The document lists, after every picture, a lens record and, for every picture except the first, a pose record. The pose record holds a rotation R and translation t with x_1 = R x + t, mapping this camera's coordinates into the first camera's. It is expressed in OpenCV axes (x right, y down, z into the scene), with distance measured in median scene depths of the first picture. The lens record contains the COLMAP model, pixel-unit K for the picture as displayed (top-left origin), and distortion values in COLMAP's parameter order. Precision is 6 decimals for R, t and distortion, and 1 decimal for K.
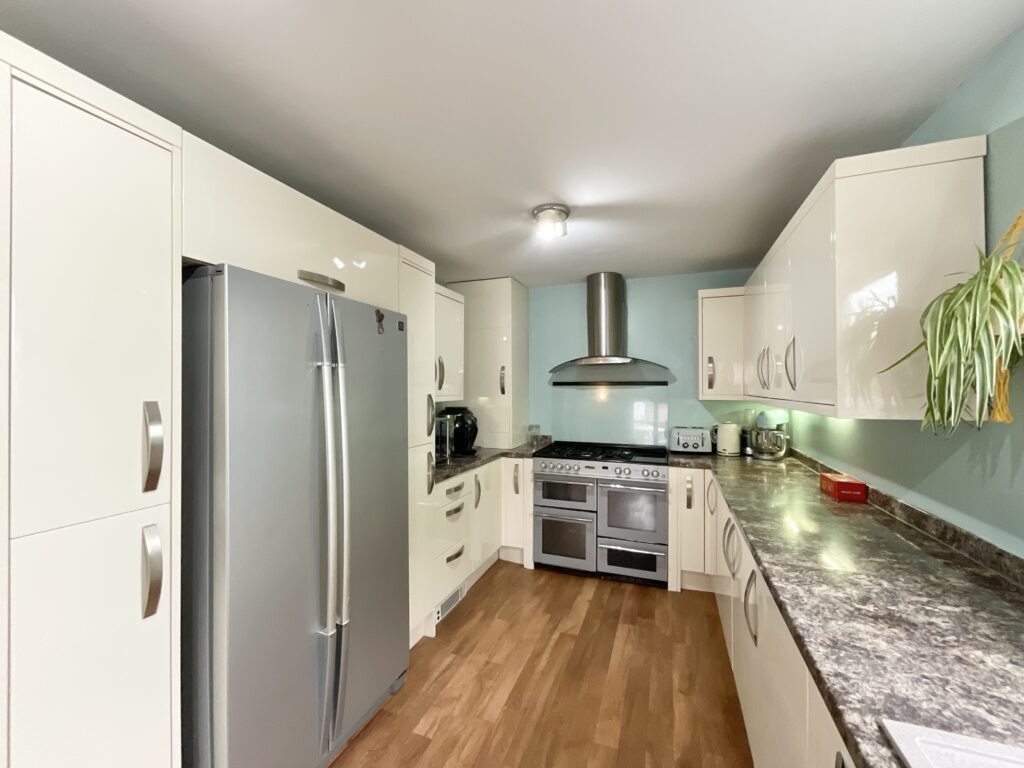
lens RADIAL K [[416.5, 0, 512.0], [0, 416.5, 384.0], [0, 0, 1]] dist [0.000354, 0.000578]
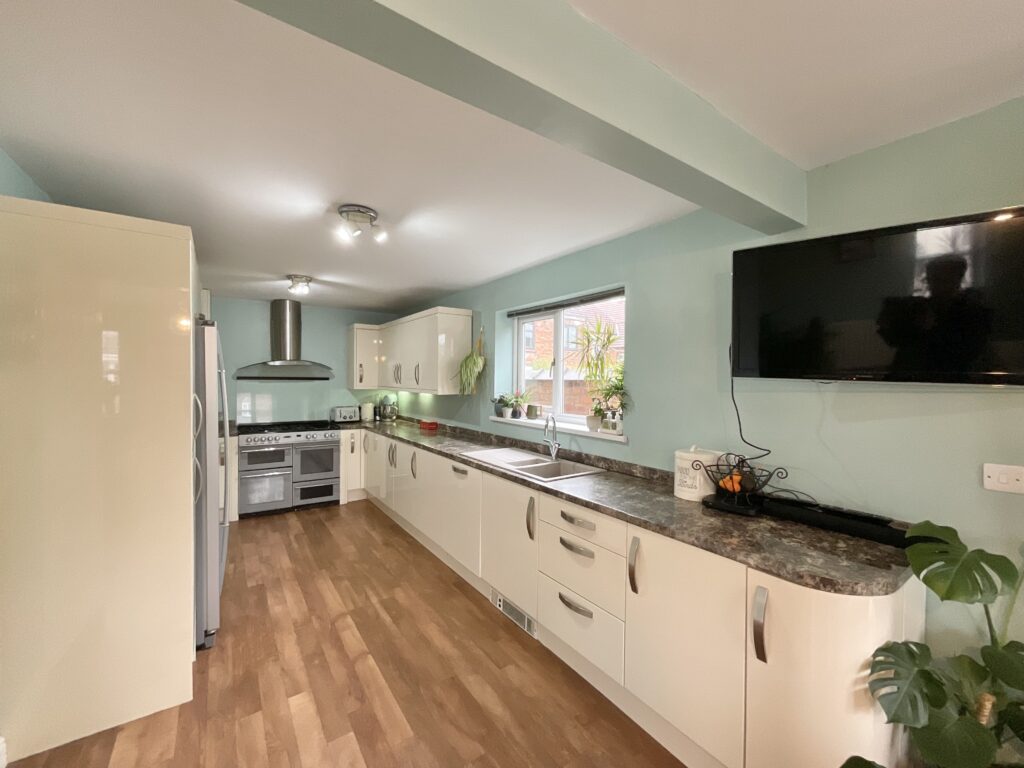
lens RADIAL K [[416.5, 0, 512.0], [0, 416.5, 384.0], [0, 0, 1]] dist [0.000354, 0.000578]
pose [[0.563012, -0.004023, 0.826439, -0.570439], [-0.016647, 0.999730, 0.016207, -0.020364], [-0.826281, -0.022883, 0.562793, -0.456550]]
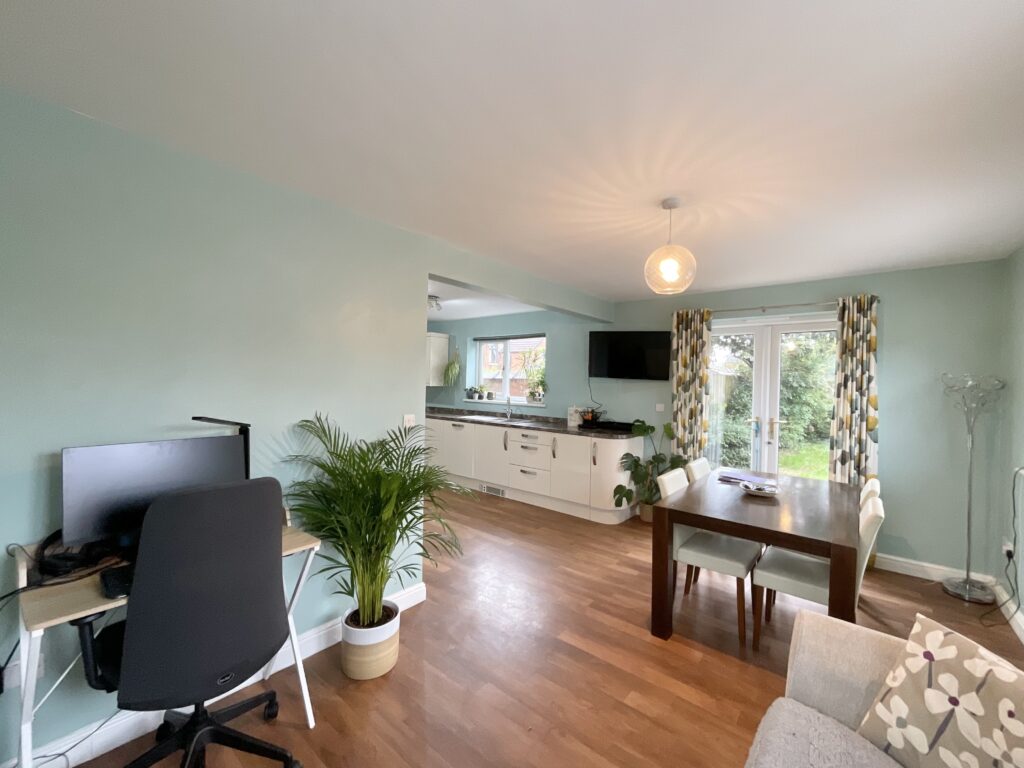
lens RADIAL K [[416.5, 0, 512.0], [0, 416.5, 384.0], [0, 0, 1]] dist [0.000354, 0.000578]
pose [[0.329498, 0.002538, 0.944153, -1.460275], [-0.029513, 0.999535, 0.007613, -0.002682], [-0.943695, -0.030373, 0.329419, -0.621740]]
